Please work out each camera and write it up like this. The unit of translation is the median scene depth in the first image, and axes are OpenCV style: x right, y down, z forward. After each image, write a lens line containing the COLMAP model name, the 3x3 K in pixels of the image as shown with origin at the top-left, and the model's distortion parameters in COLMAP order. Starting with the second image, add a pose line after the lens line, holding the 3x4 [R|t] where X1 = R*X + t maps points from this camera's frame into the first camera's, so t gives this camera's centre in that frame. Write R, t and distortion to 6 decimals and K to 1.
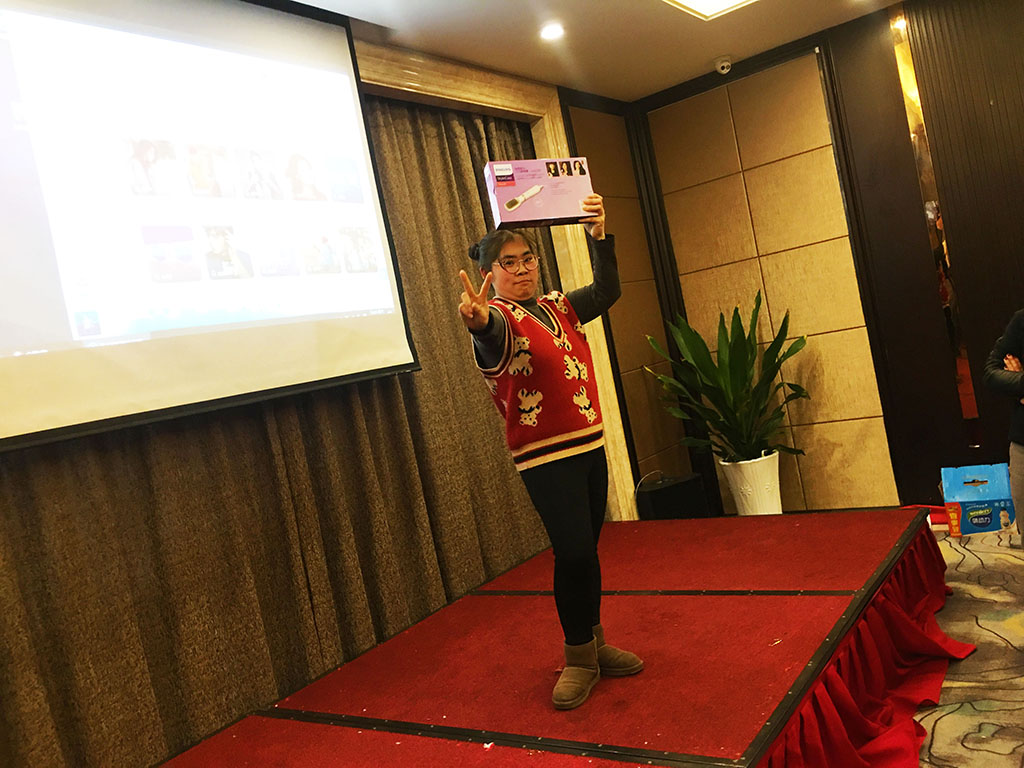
lens RADIAL K [[891.7, 0, 511.6], [0, 891.7, 375.1], [0, 0, 1]] dist [0.080661, -0.122492]
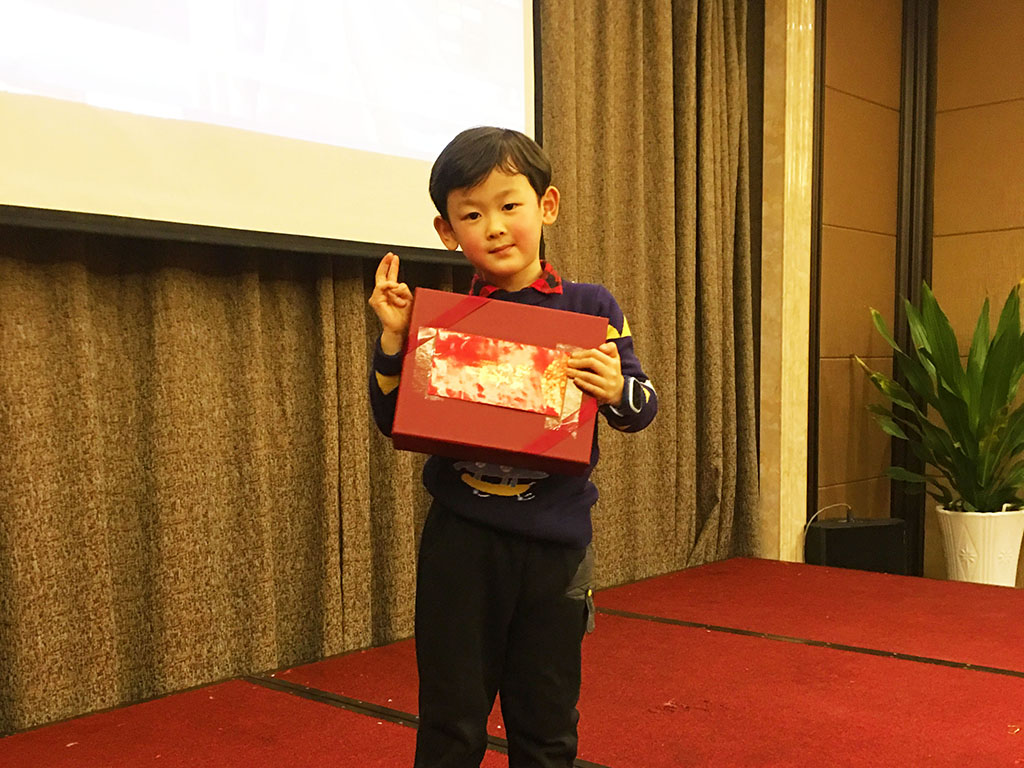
lens RADIAL K [[1176.5, 0, 504.6], [0, 1176.5, 507.6], [0, 0, 1]] dist [0.070193, 0.000000]
pose [[0.977423, 0.189114, -0.094234, -0.010771], [-0.179376, 0.978381, 0.102930, 0.079106], [0.111662, -0.083703, 0.990215, 0.068795]]
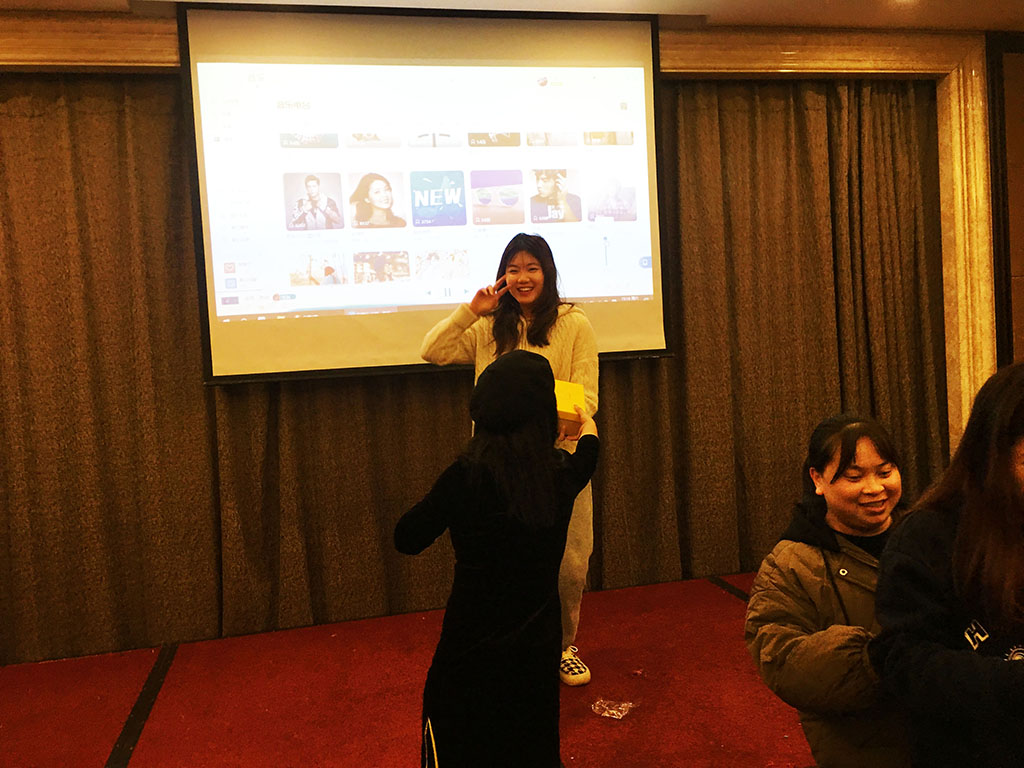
lens RADIAL K [[891.7, 0, 509.4], [0, 891.7, 376.8], [0, 0, 1]] dist [0.080661, -0.122492]
pose [[0.728329, 0.180748, -0.660959, 0.422662], [-0.104092, 0.982573, 0.153996, -0.115704], [0.677275, -0.043359, 0.734451, 0.100541]]
